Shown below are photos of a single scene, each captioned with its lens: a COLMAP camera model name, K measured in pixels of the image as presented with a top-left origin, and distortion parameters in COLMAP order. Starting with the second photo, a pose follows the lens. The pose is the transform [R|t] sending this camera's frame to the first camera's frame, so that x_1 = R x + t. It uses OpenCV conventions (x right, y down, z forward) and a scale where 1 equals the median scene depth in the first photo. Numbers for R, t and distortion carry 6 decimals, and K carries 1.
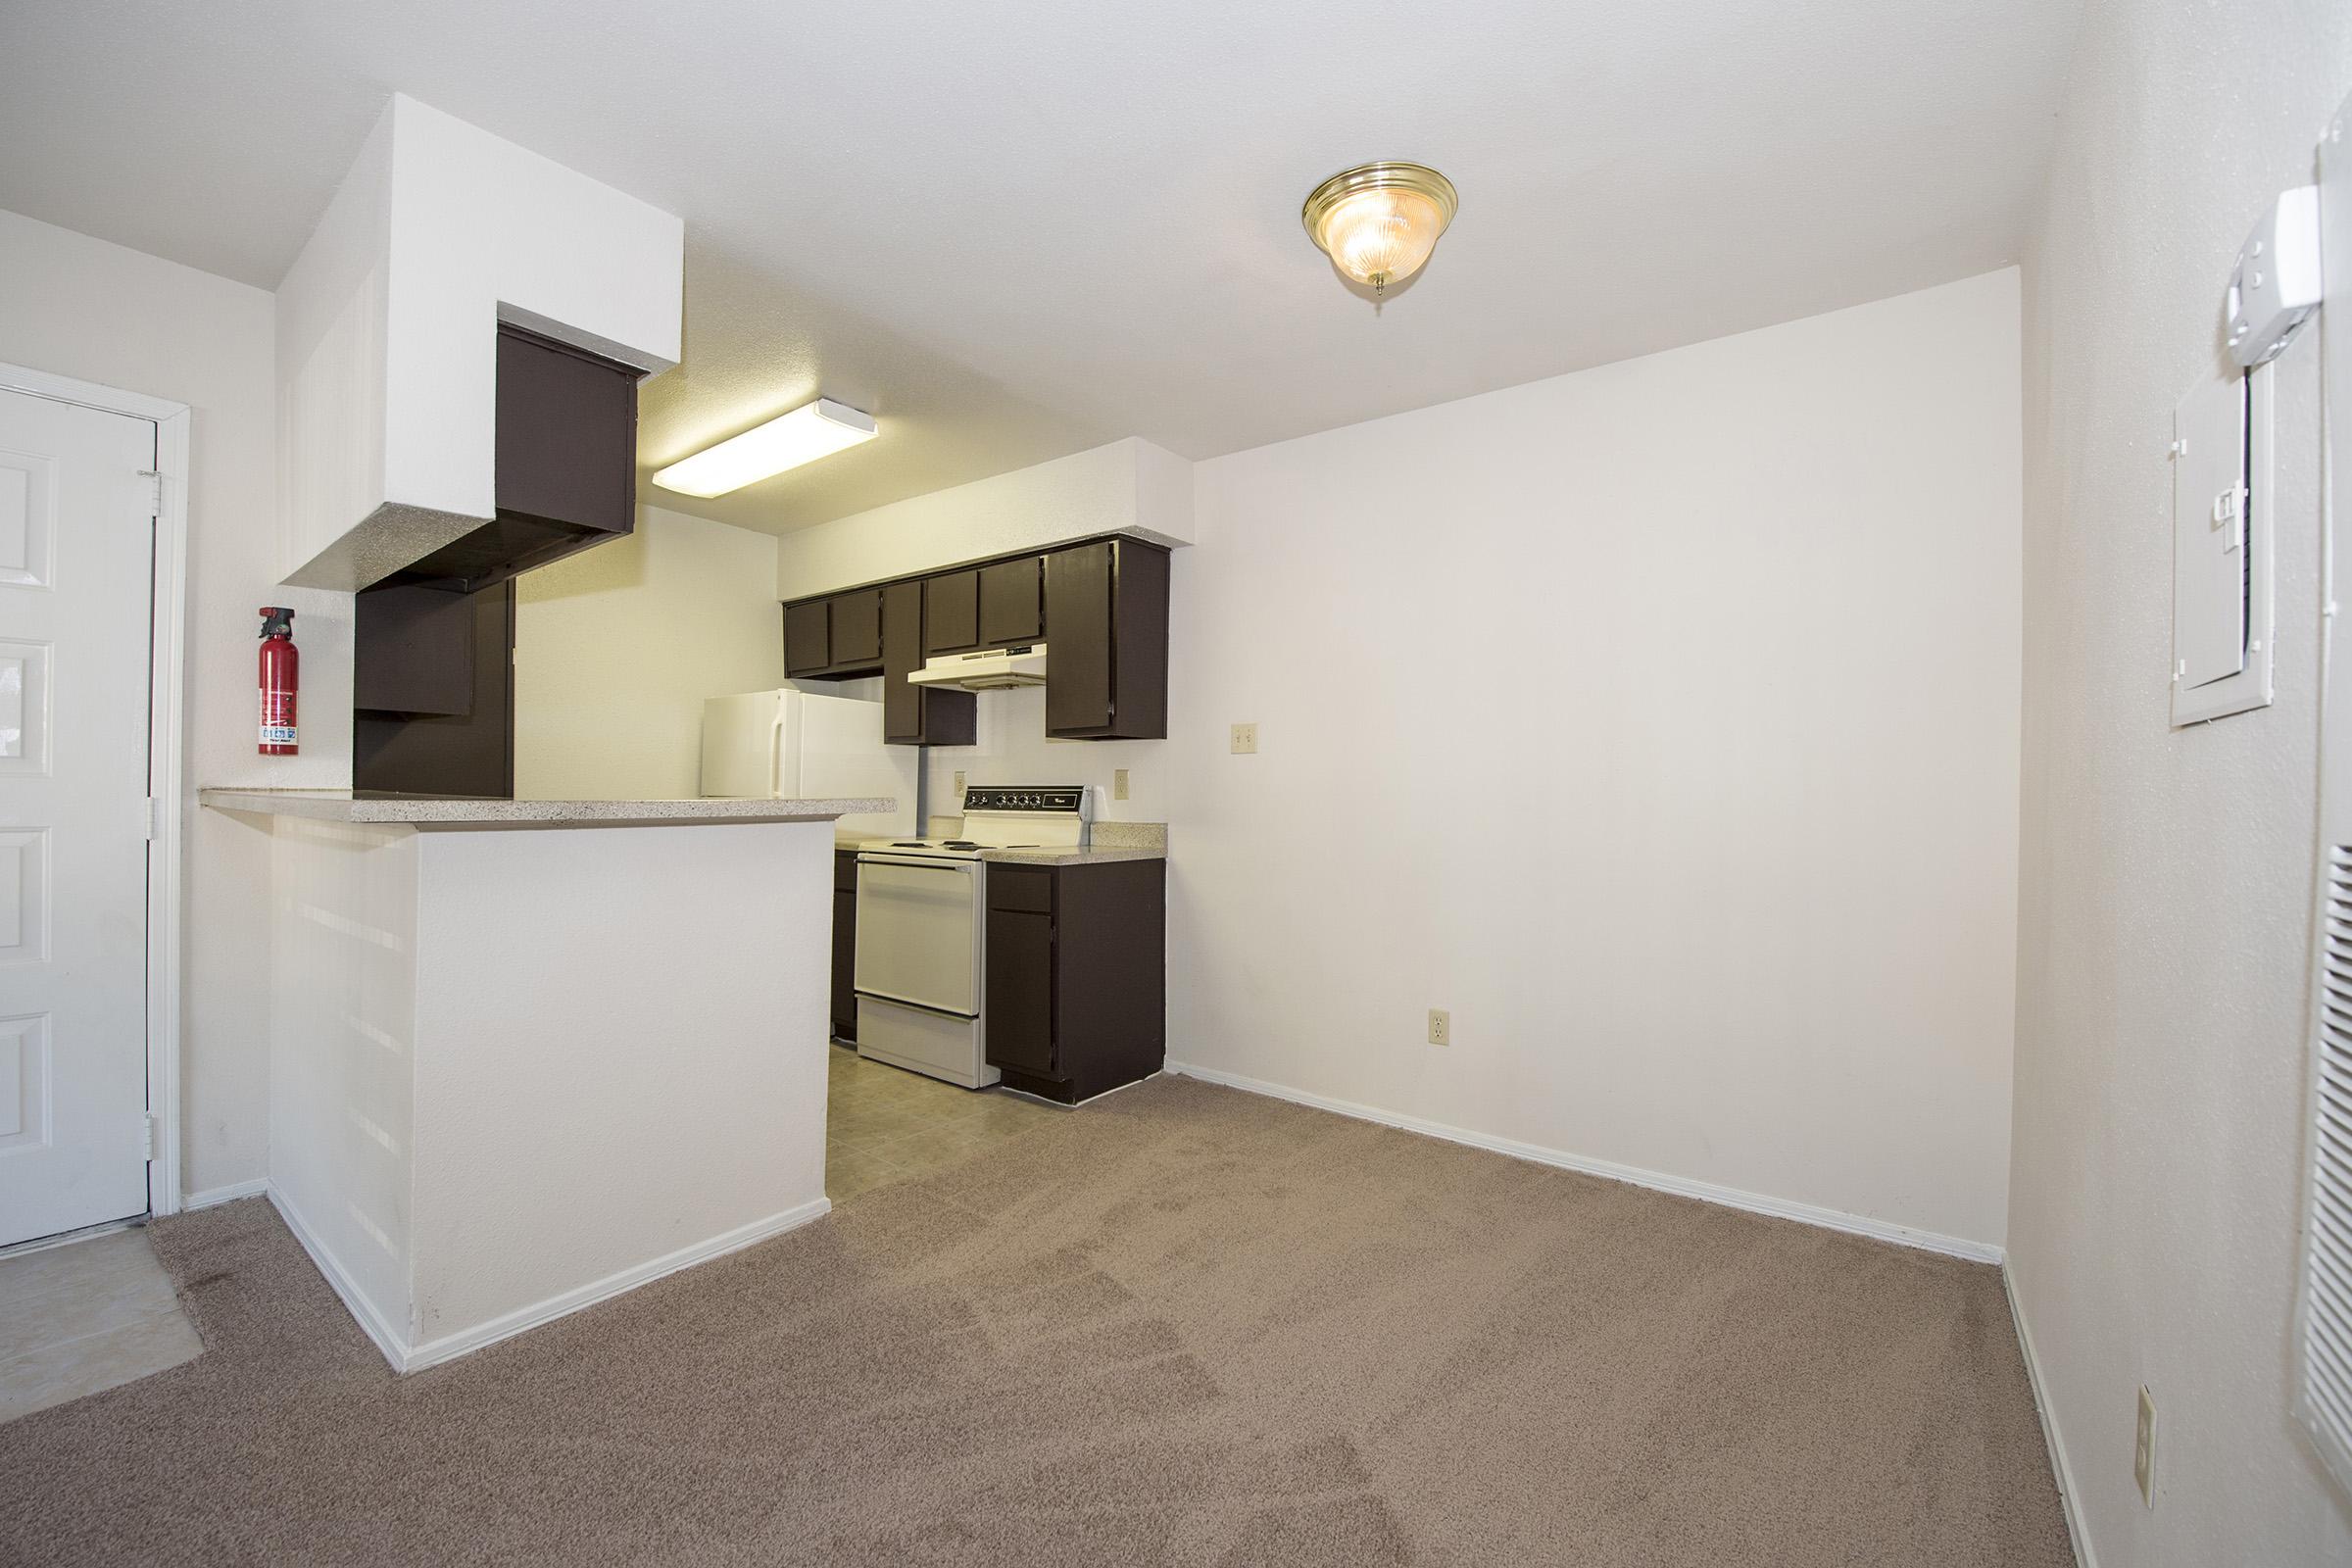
lens RADIAL K [[937.4, 0, 1176.0], [0, 937.4, 784.0], [0, 0, 1]] dist [-0.008552, -0.000225]
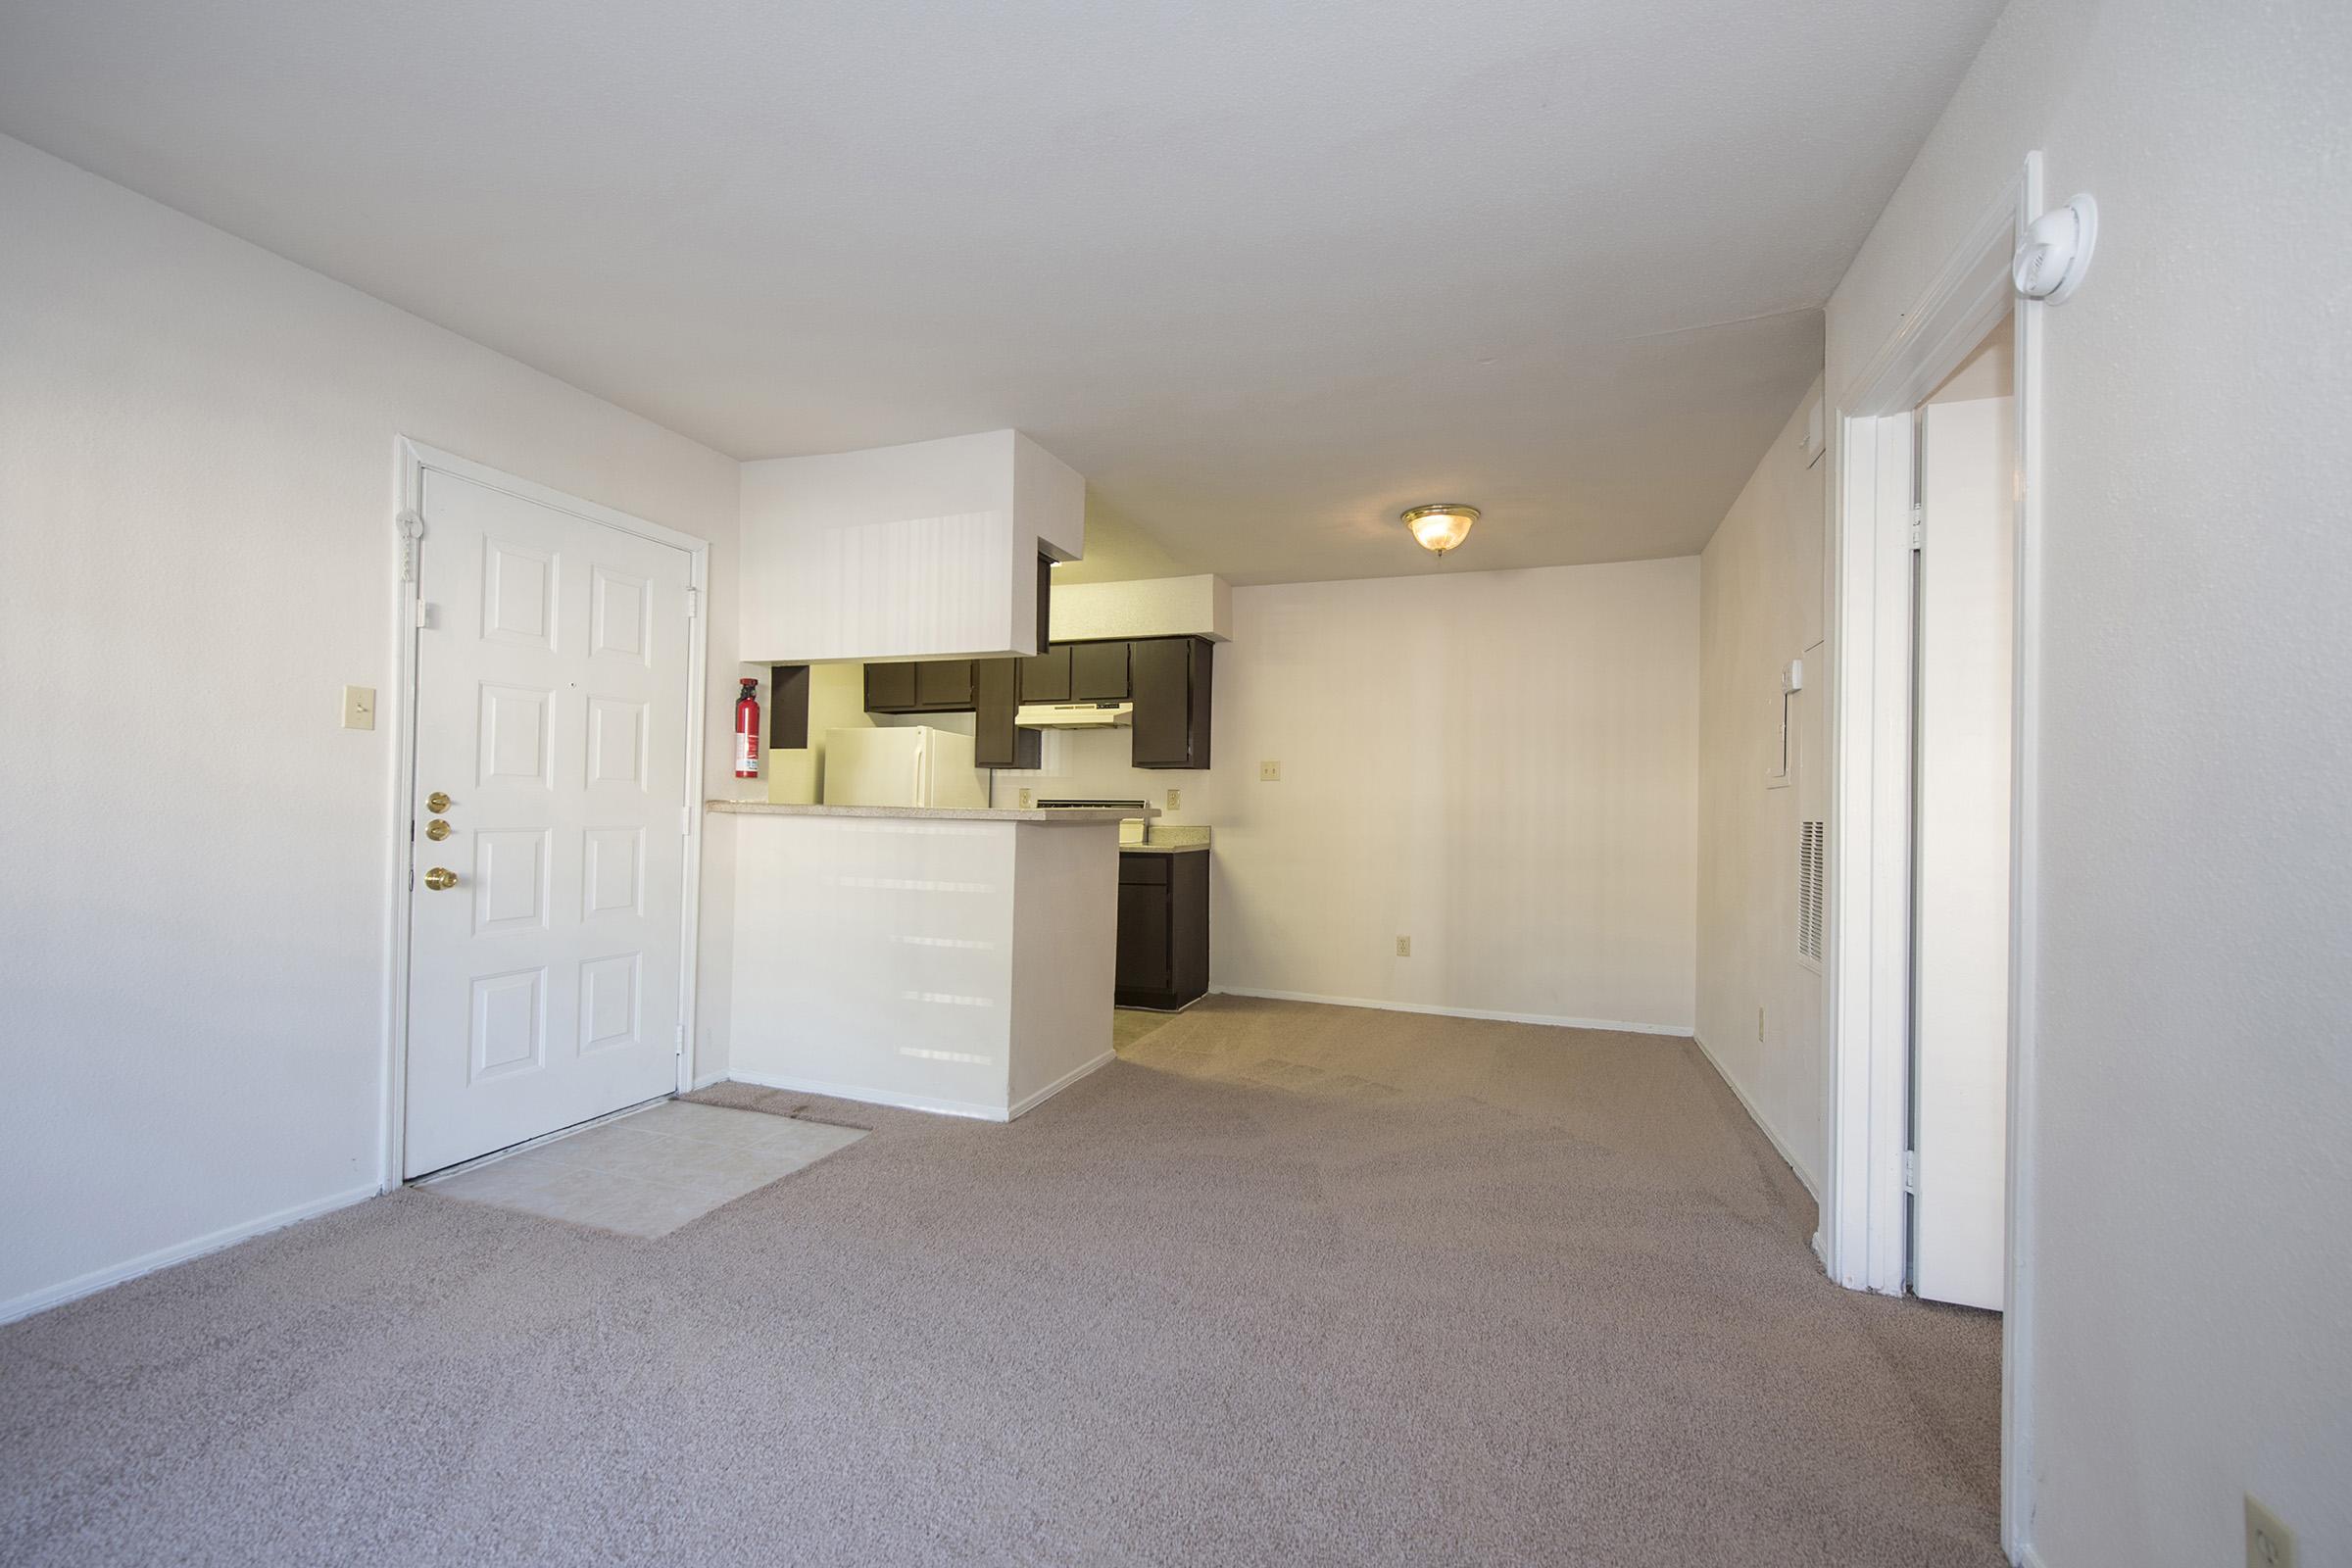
lens RADIAL K [[937.4, 0, 1176.0], [0, 937.4, 784.0], [0, 0, 1]] dist [-0.008552, -0.000225]
pose [[0.955478, 0.011752, 0.294829, -0.510485], [-0.008530, 0.999889, -0.012212, -0.006564], [-0.294939, 0.009153, 0.955472, -0.415669]]
